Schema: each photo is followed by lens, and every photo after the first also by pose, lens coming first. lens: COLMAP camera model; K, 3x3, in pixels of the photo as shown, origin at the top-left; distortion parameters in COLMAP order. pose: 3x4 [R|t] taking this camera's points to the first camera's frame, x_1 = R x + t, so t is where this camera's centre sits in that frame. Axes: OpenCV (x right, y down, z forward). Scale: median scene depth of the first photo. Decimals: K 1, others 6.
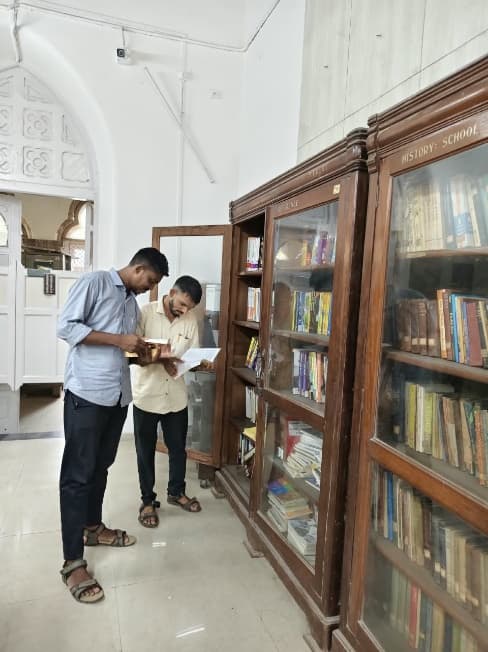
lens RADIAL K [[452.3, 0, 244.0], [0, 452.3, 326.0], [0, 0, 1]] dist [0.006797, -0.001126]
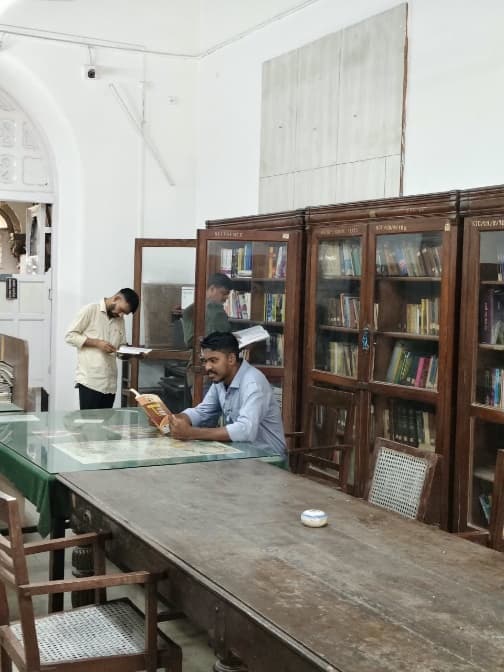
lens RADIAL K [[917.5, 0, 252.0], [0, 917.5, 336.0], [0, 0, 1]] dist [0.011478, 0.033113]
pose [[0.988669, -0.030441, 0.146996, -0.222326], [0.032144, 0.999441, -0.009224, 0.051556], [-0.146633, 0.013845, 0.989094, -1.156049]]
